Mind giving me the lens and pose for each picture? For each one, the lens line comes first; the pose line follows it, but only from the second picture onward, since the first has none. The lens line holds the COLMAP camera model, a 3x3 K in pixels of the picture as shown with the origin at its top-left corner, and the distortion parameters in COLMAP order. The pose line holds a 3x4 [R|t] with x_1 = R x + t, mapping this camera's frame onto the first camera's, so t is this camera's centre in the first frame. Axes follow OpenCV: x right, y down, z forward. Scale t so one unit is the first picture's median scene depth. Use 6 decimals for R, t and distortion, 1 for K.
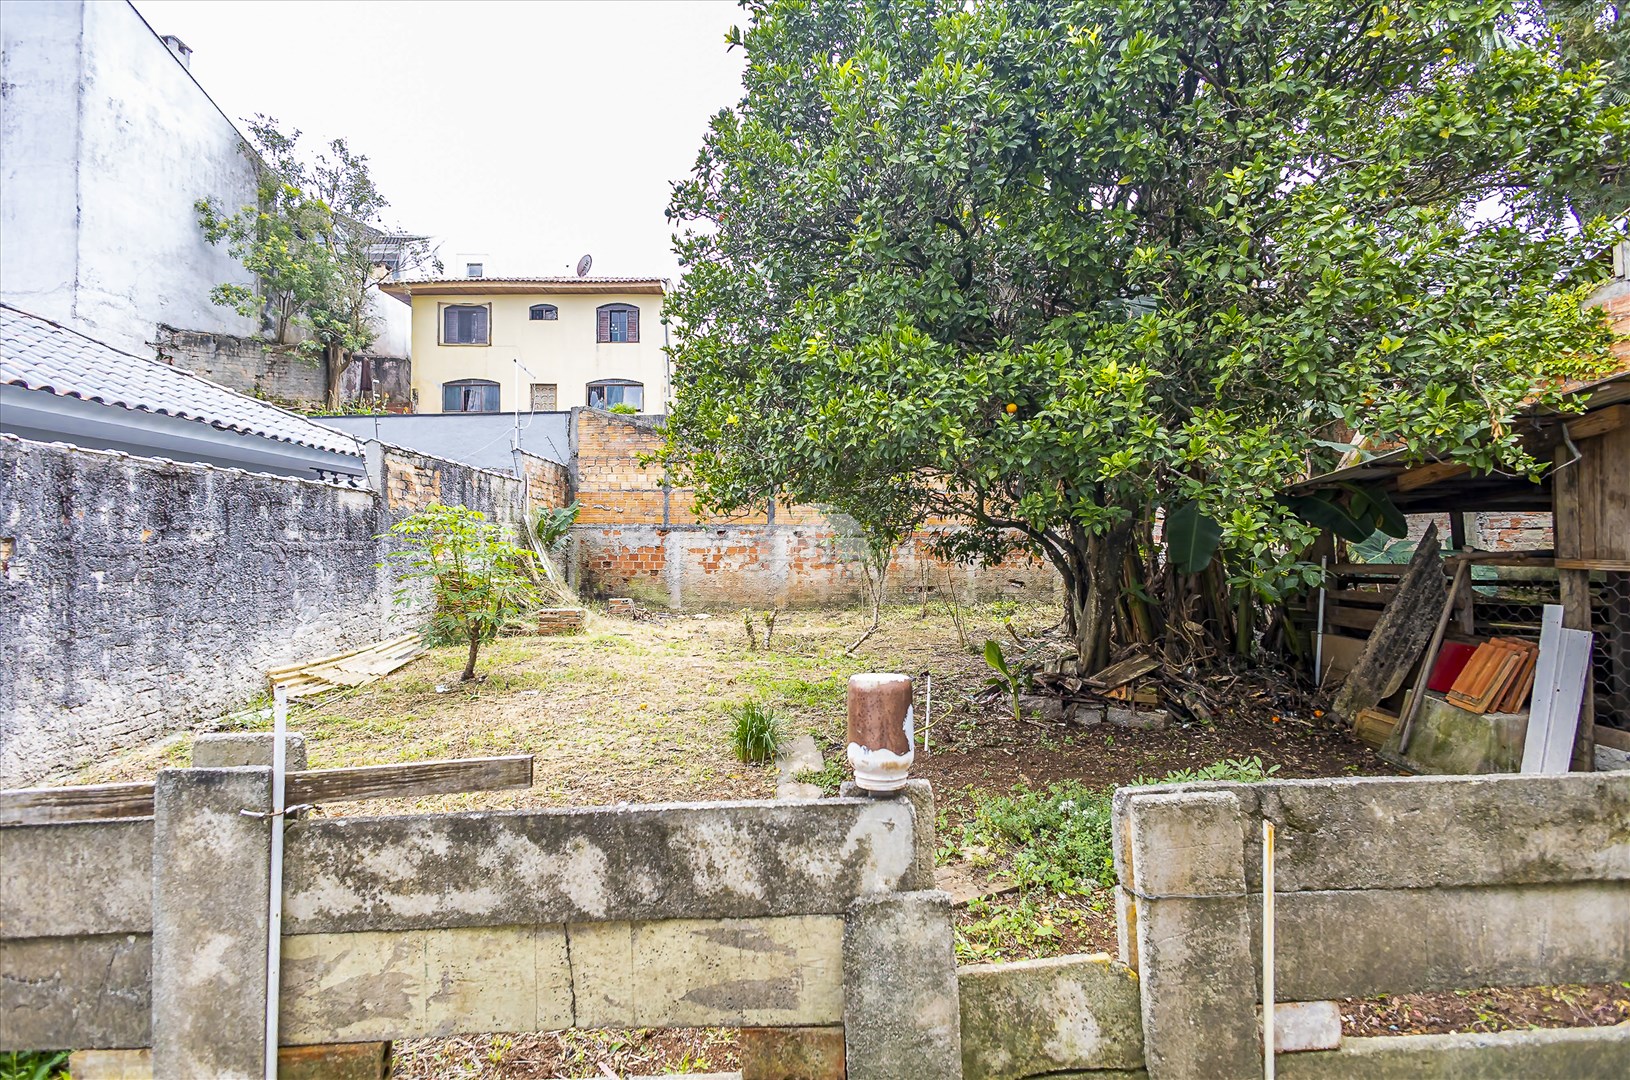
lens RADIAL K [[741.5, 0, 815.0], [0, 741.5, 540.0], [0, 0, 1]] dist [0.011595, -0.005147]
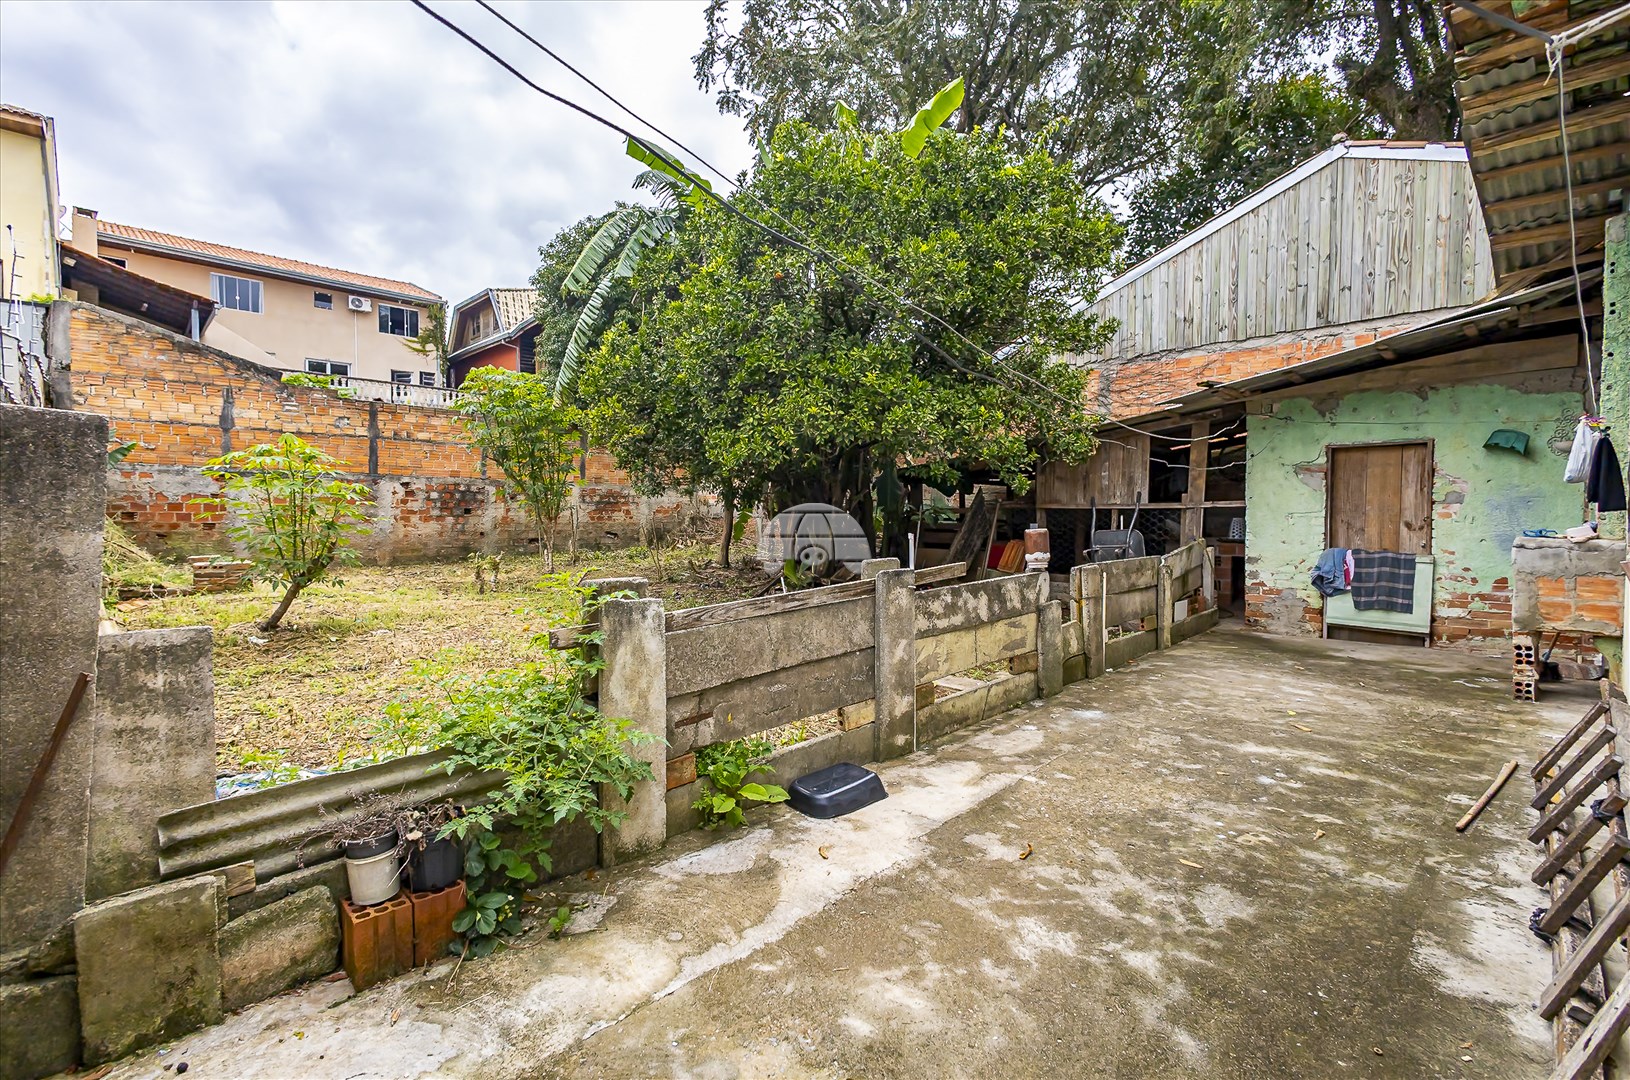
lens RADIAL K [[741.5, 0, 815.0], [0, 741.5, 540.0], [0, 0, 1]] dist [0.011595, -0.005147]
pose [[0.722529, -0.016296, 0.691148, -2.491772], [-0.016088, 0.999055, 0.040373, 0.125257], [-0.691153, -0.040290, 0.721585, -0.447329]]
